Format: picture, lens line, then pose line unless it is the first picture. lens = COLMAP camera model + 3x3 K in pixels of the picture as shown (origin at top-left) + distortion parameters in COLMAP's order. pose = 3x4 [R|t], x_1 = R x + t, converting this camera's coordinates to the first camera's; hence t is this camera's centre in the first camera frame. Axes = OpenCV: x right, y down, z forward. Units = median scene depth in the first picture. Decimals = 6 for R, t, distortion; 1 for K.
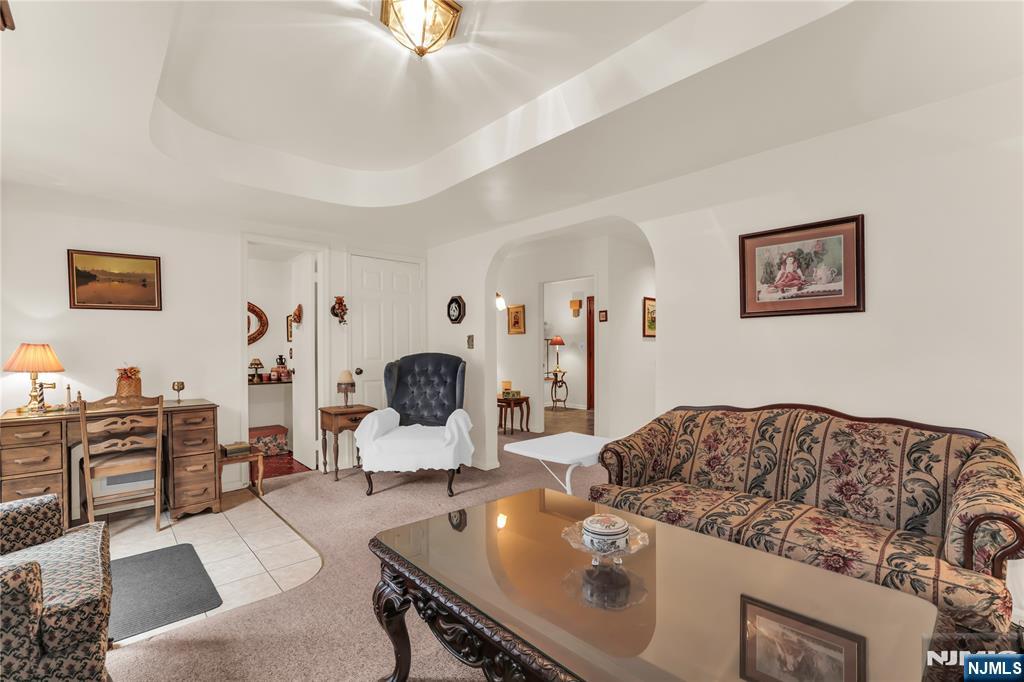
lens RADIAL K [[451.0, 0, 521.2], [0, 451.0, 345.5], [0, 0, 1]] dist [-0.000956, -0.000056]
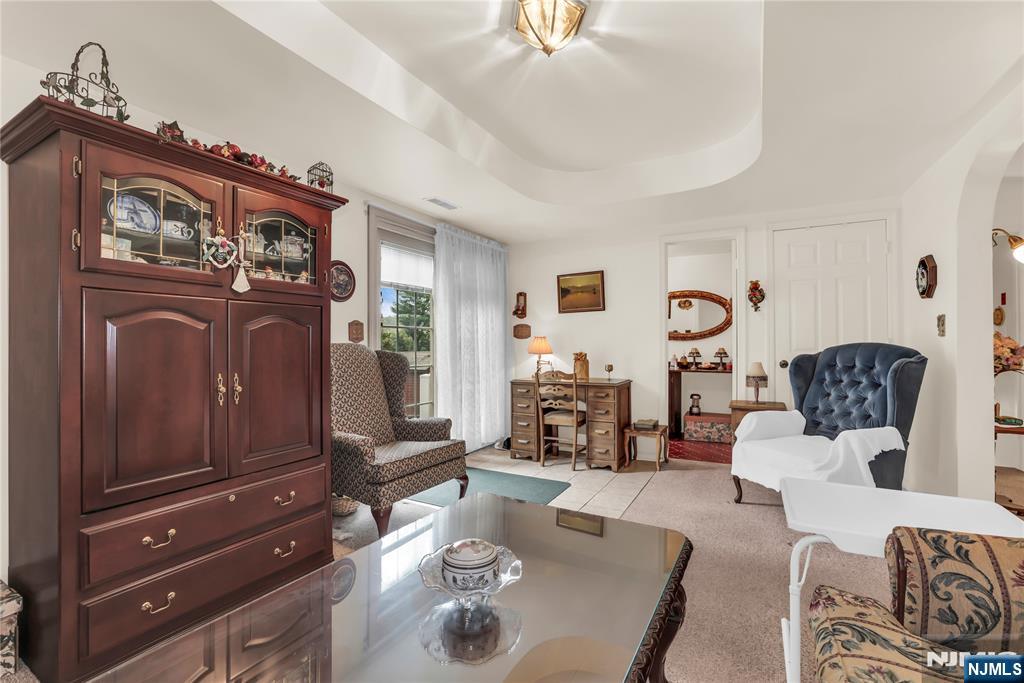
lens RADIAL K [[443.8, 0, 517.8], [0, 443.8, 339.5], [0, 0, 1]] dist [-0.001516, 0.000239]
pose [[0.353679, -0.004863, -0.935354, 0.337102], [0.012388, 0.999923, -0.000515, 0.005816], [0.935285, -0.011405, 0.353713, 0.298230]]
